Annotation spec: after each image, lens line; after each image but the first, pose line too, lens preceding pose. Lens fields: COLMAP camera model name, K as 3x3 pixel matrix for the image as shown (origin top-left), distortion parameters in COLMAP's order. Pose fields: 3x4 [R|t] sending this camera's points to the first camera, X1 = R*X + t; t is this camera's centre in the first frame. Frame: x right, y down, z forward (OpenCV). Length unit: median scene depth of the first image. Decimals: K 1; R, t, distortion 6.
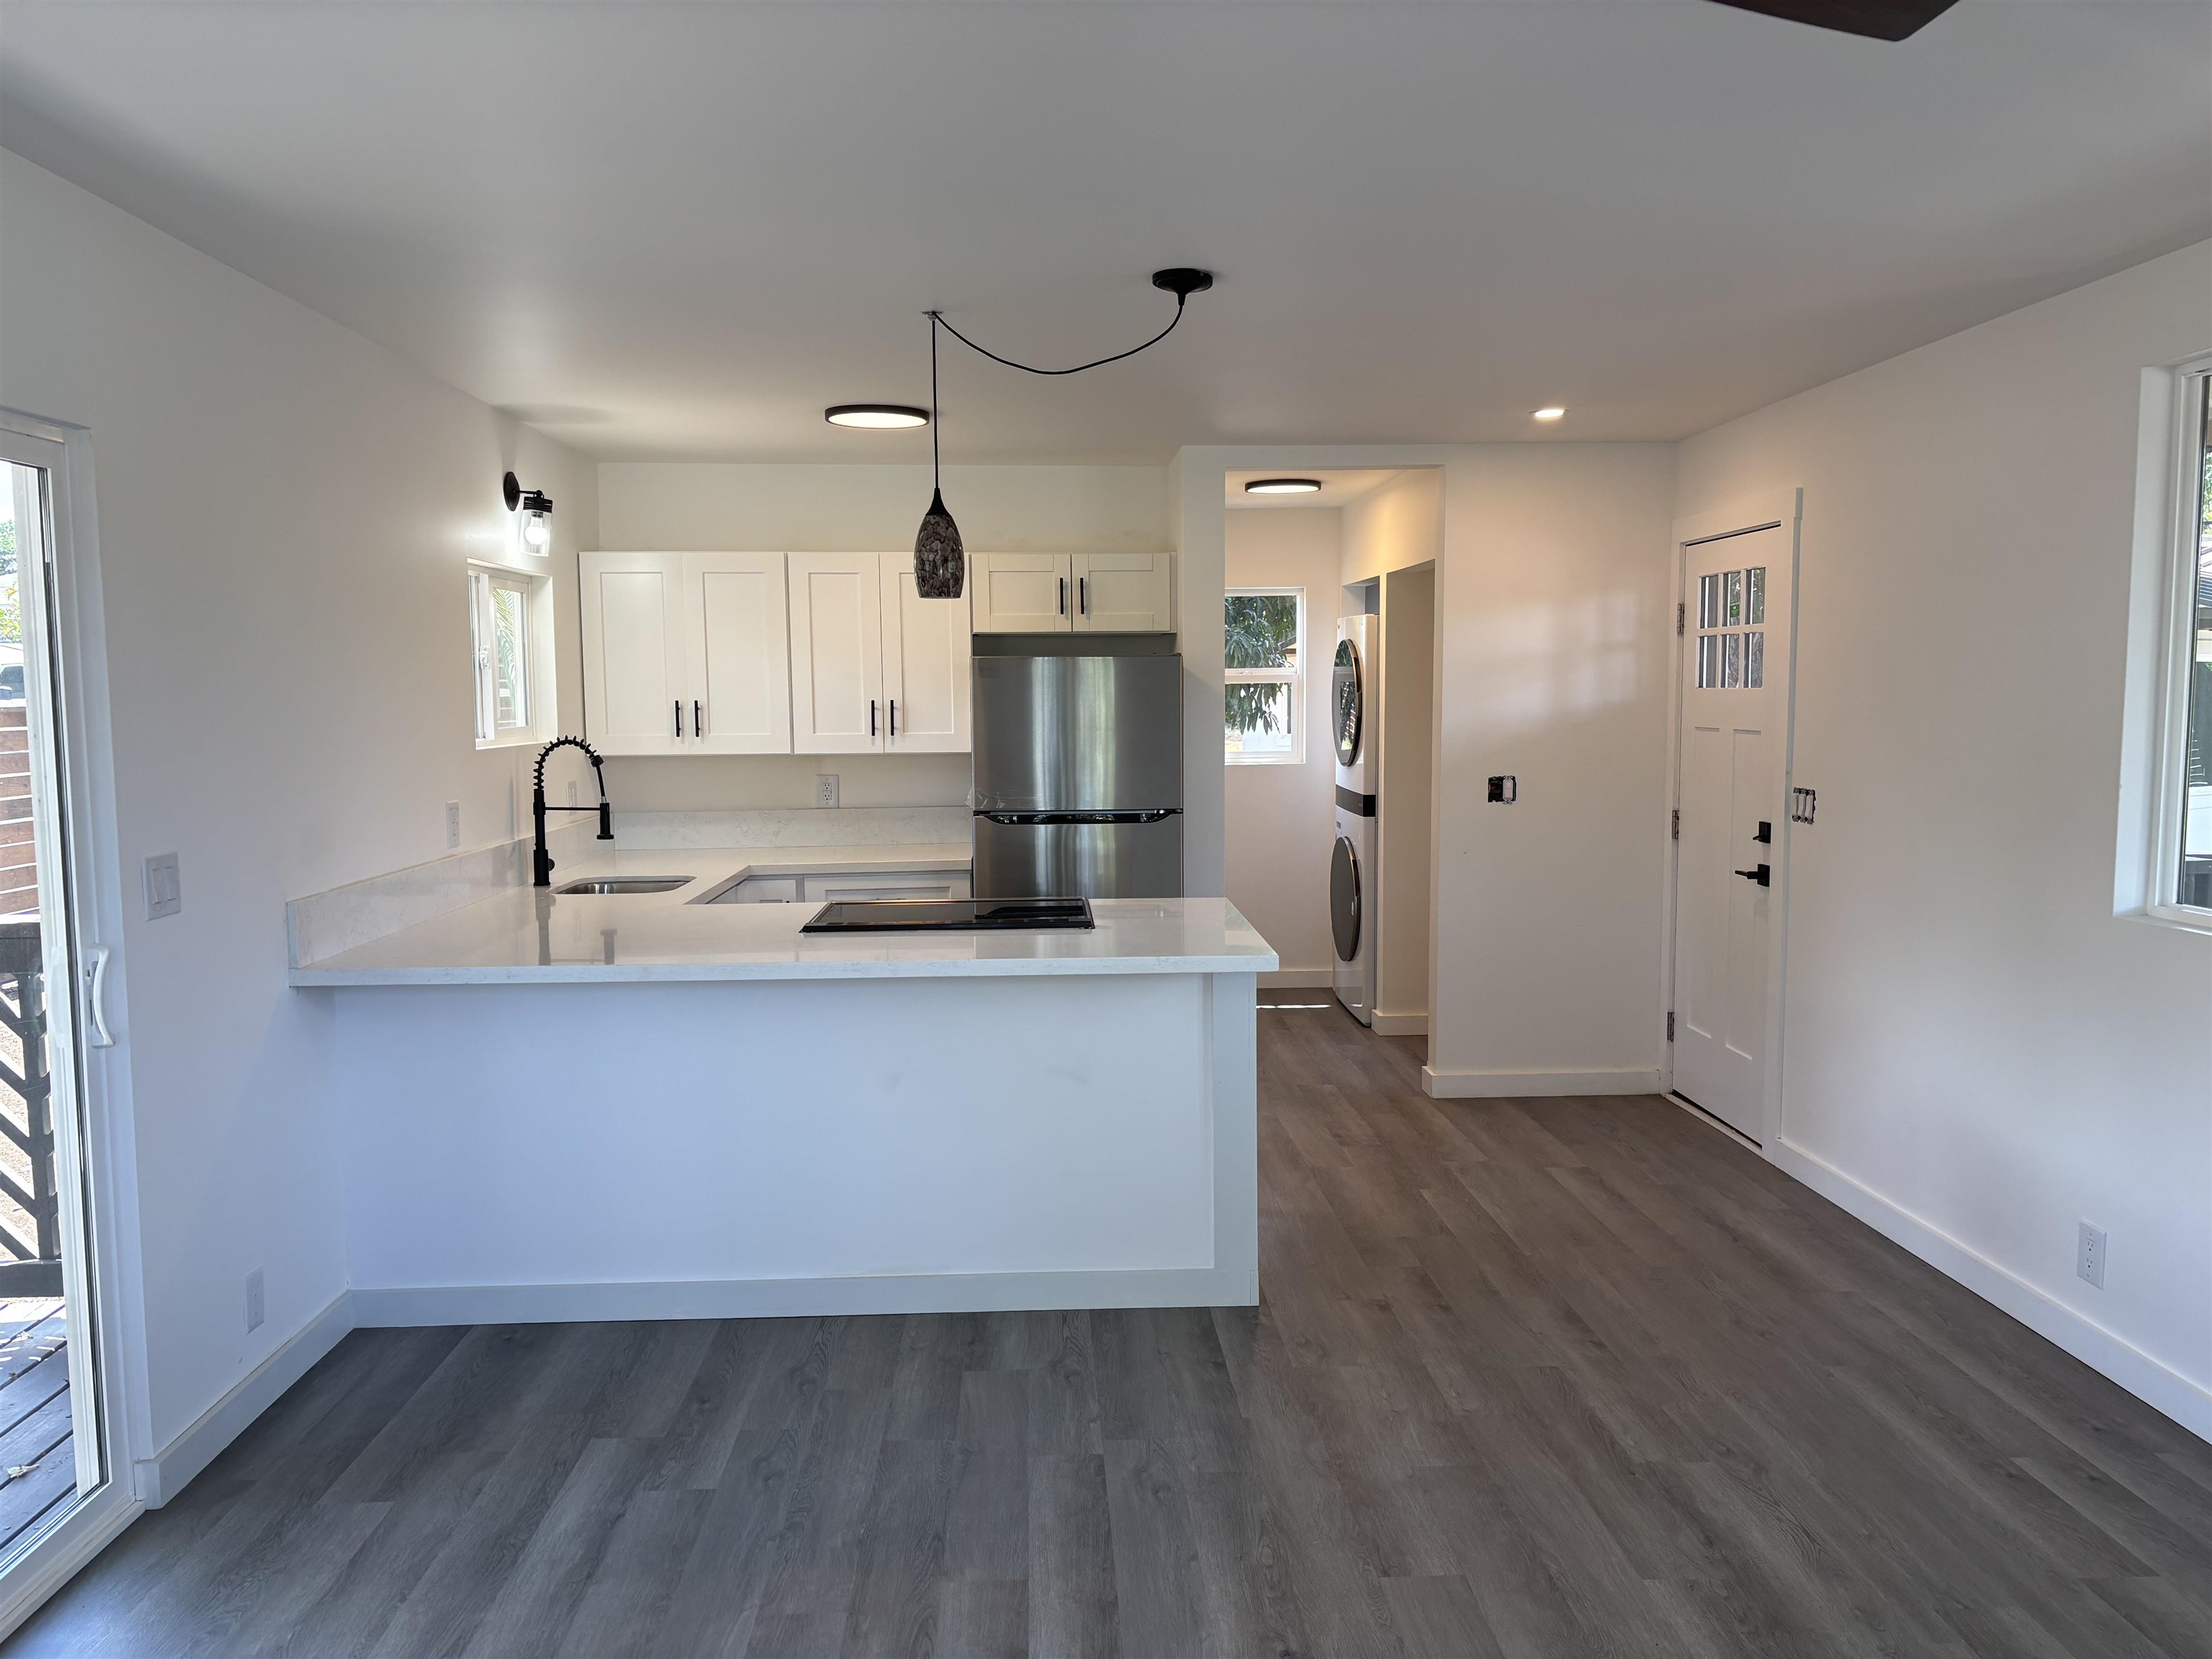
lens RADIAL K [[1650.9, 0, 1106.0], [0, 1650.9, 829.5], [0, 0, 1]] dist [0.074667, -0.062707]
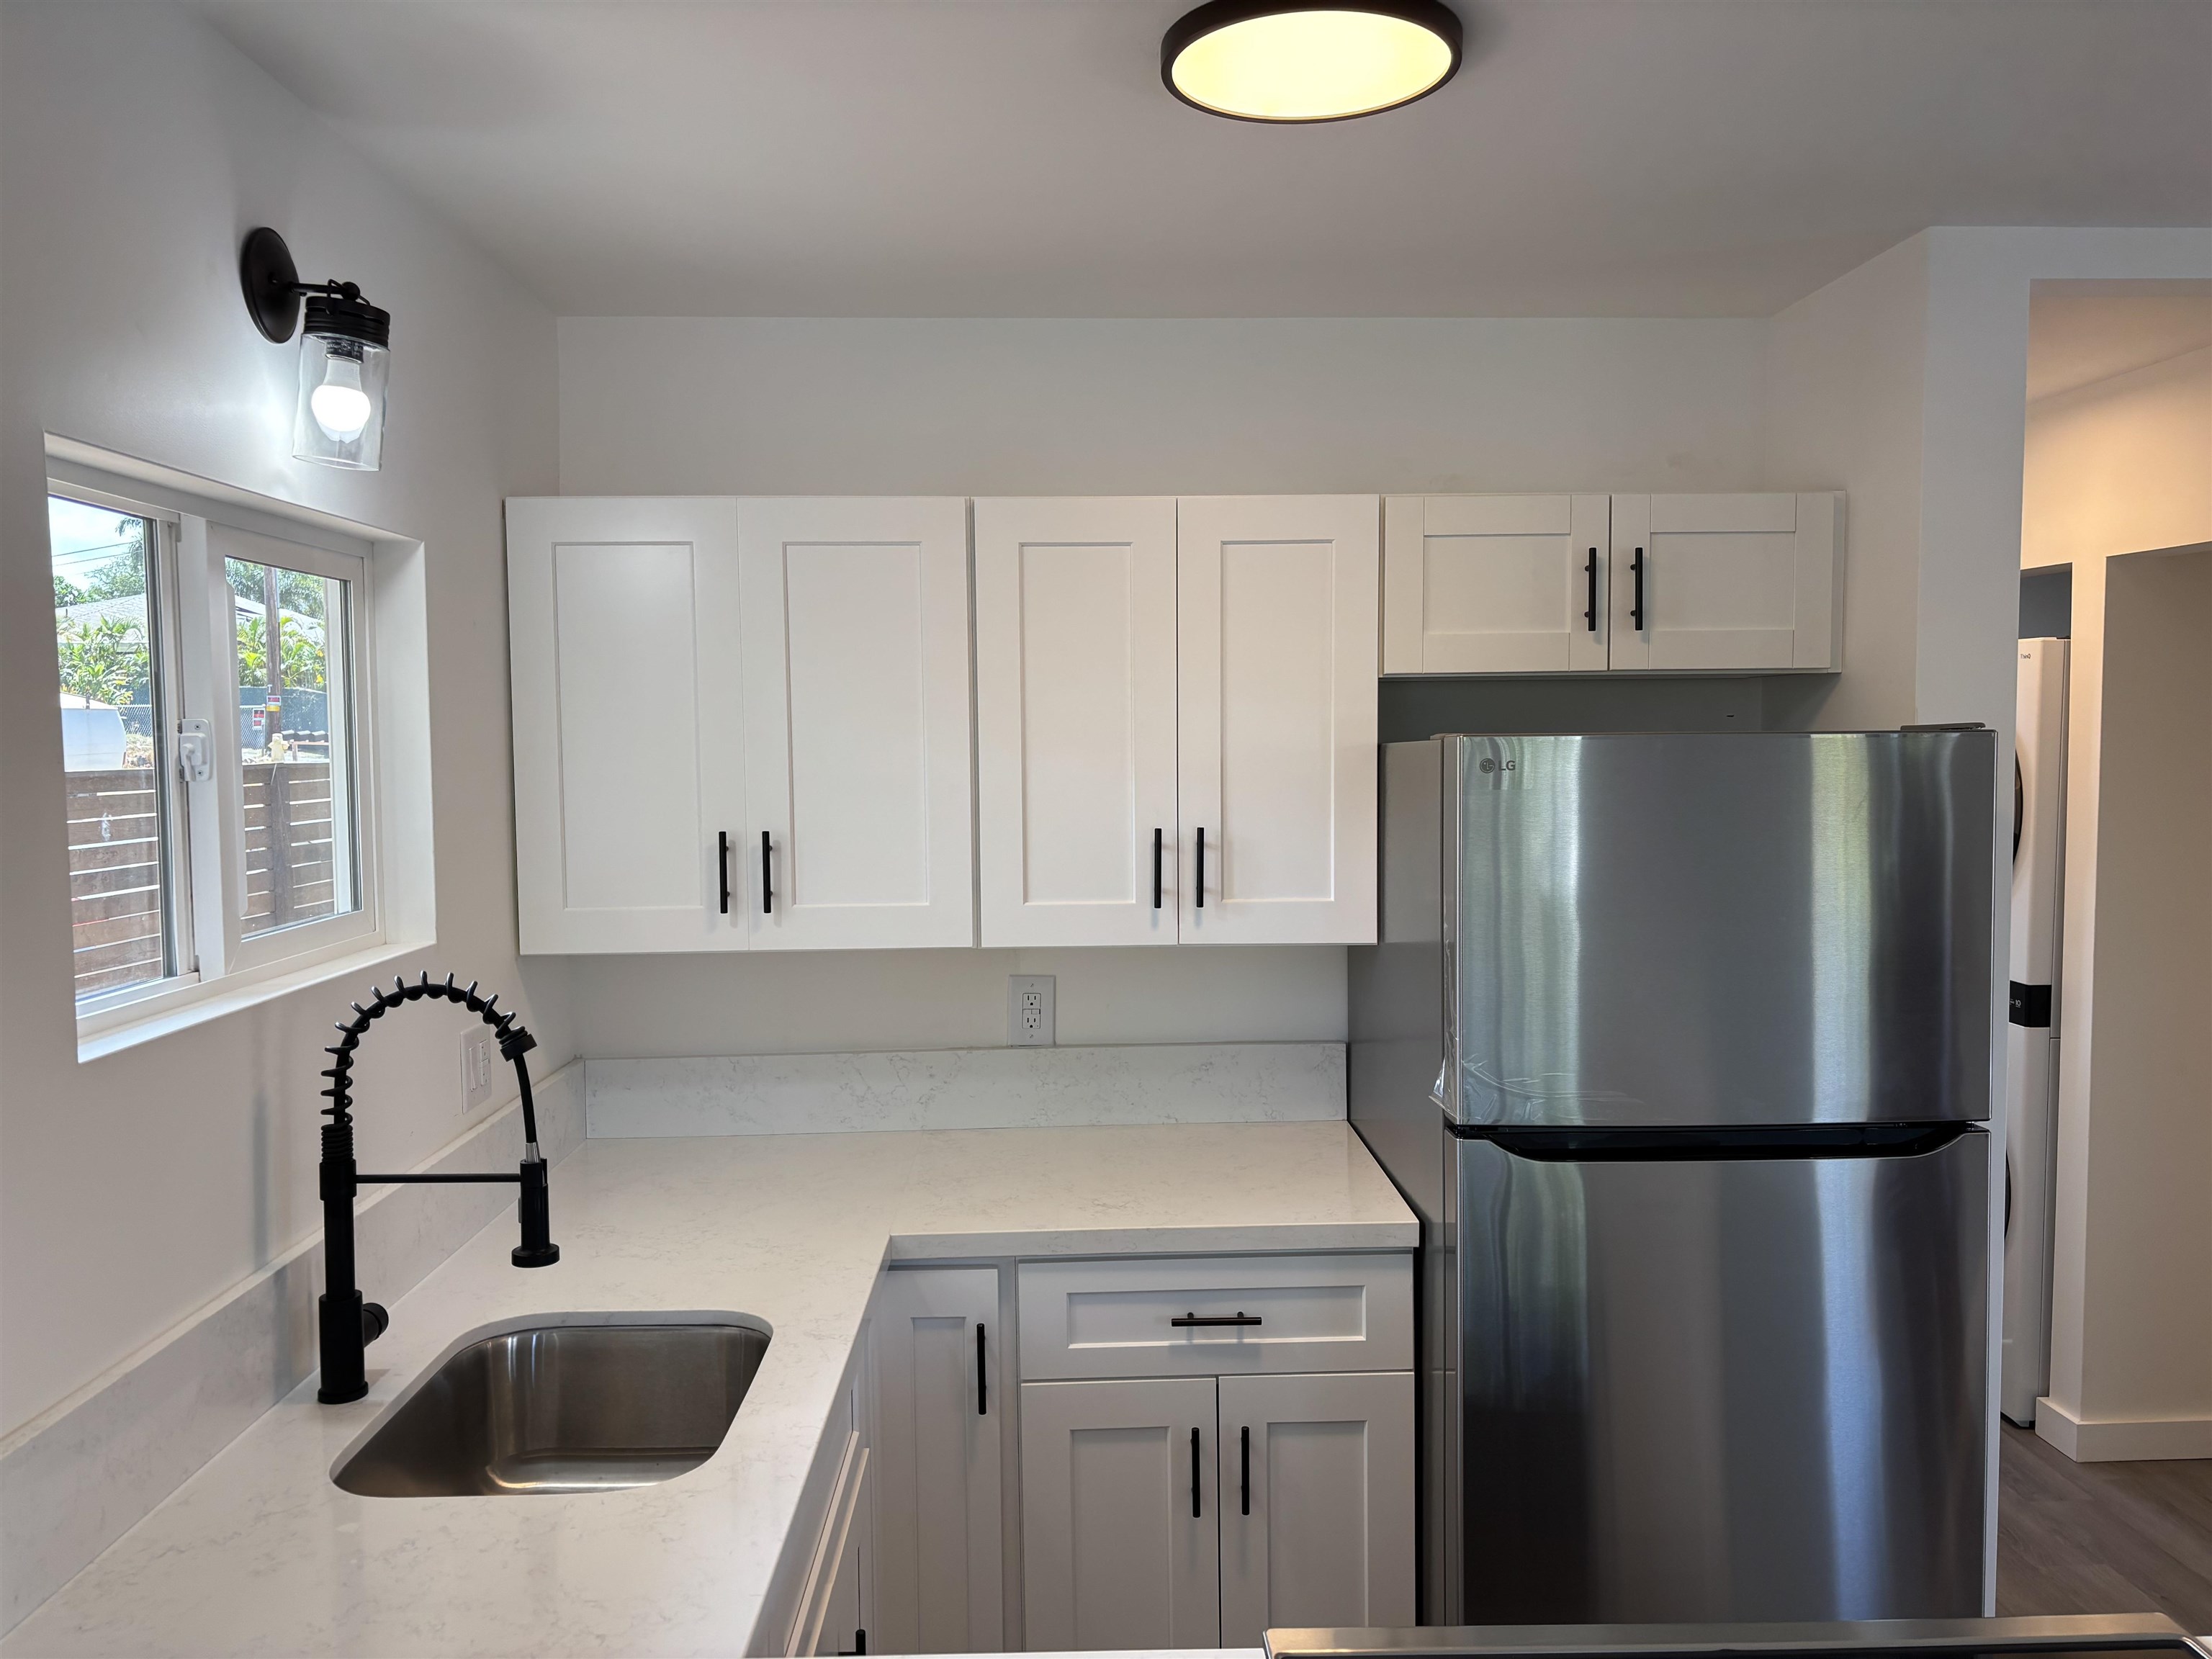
lens RADIAL K [[1658.6, 0, 1069.4], [0, 1658.6, 832.0], [0, 0, 1]] dist [0.054622, -0.002977]
pose [[0.999257, 0.000727, -0.038537, -0.186476], [-0.001648, 0.999714, -0.023877, -0.084195], [0.038509, 0.023923, 0.998972, 0.701275]]
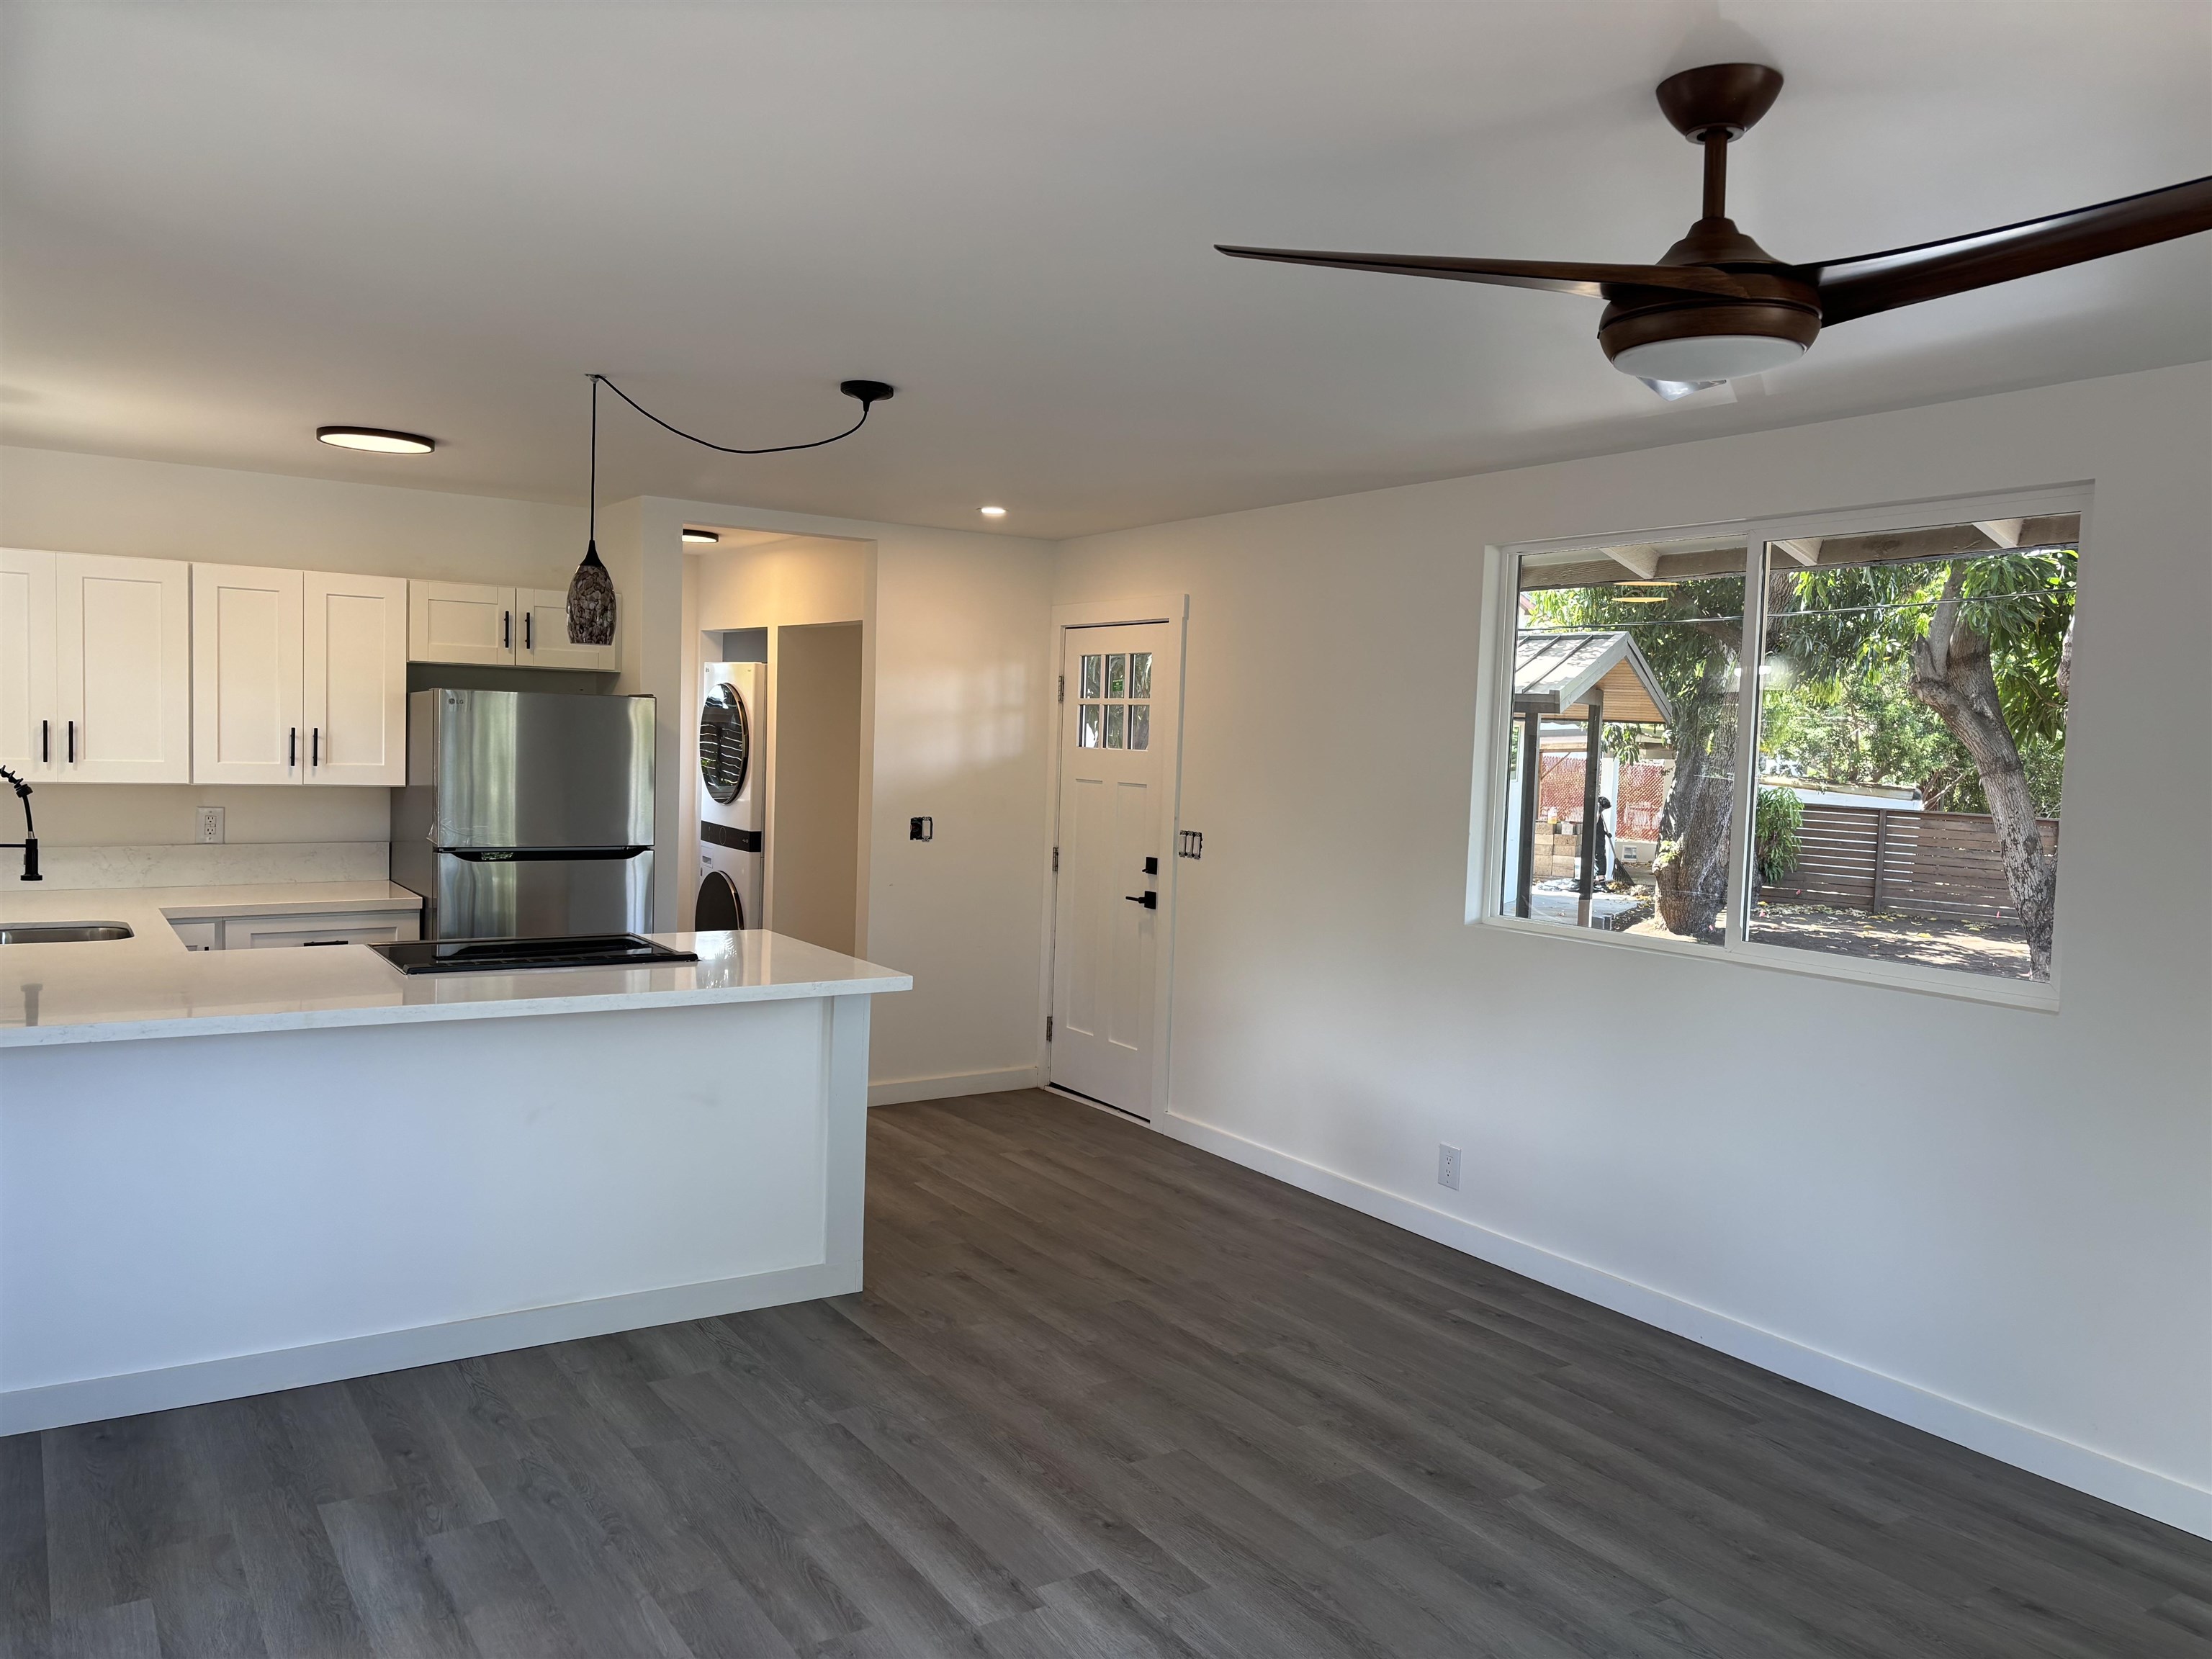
lens RADIAL K [[1658.6, 0, 1069.4], [0, 1658.6, 832.0], [0, 0, 1]] dist [0.054622, -0.002977]
pose [[0.869896, 0.005814, 0.493200, -0.286146], [0.002051, 0.999879, -0.015405, -0.005059], [-0.493230, 0.014412, 0.869779, -0.045352]]
